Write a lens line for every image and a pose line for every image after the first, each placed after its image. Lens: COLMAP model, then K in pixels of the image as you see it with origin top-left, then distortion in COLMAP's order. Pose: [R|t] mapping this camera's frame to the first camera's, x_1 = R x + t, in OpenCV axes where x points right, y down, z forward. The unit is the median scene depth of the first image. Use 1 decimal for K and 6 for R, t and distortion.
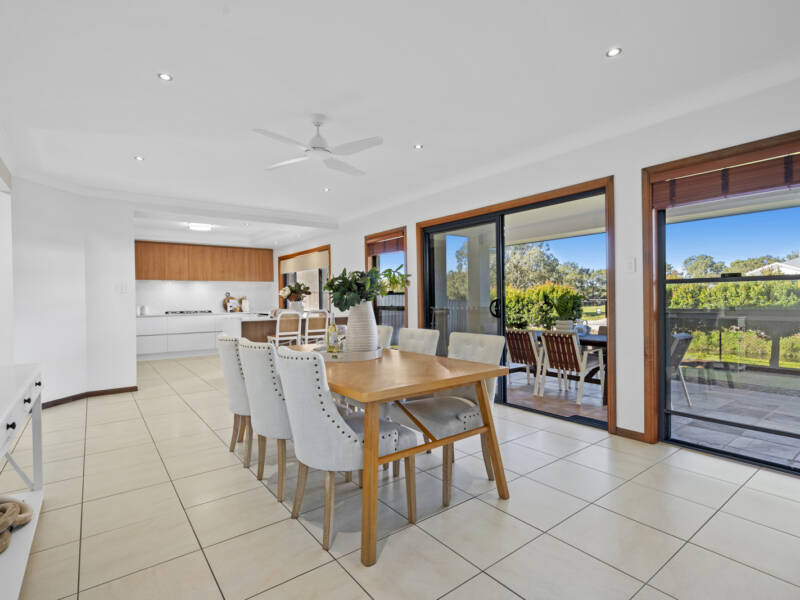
lens RADIAL K [[408.2, 0, 401.5], [0, 408.2, 300.7], [0, 0, 1]] dist [-0.005143, -0.000373]
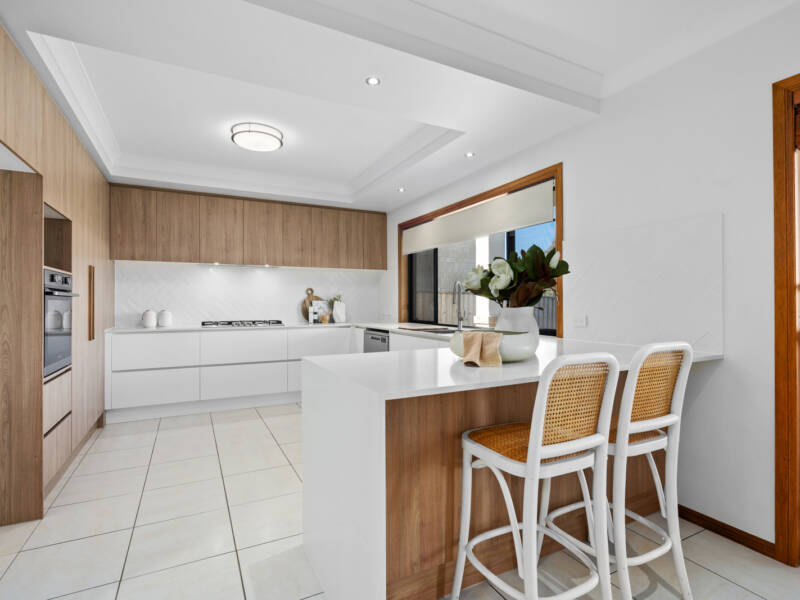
lens RADIAL K [[408.2, 0, 399.1], [0, 408.2, 301.4], [0, 0, 1]] dist [-0.005143, -0.000373]
pose [[0.984638, 0.010884, -0.174268, -0.216705], [-0.012321, 0.999898, -0.007169, 0.000822], [0.174172, 0.009206, 0.984672, 0.489688]]
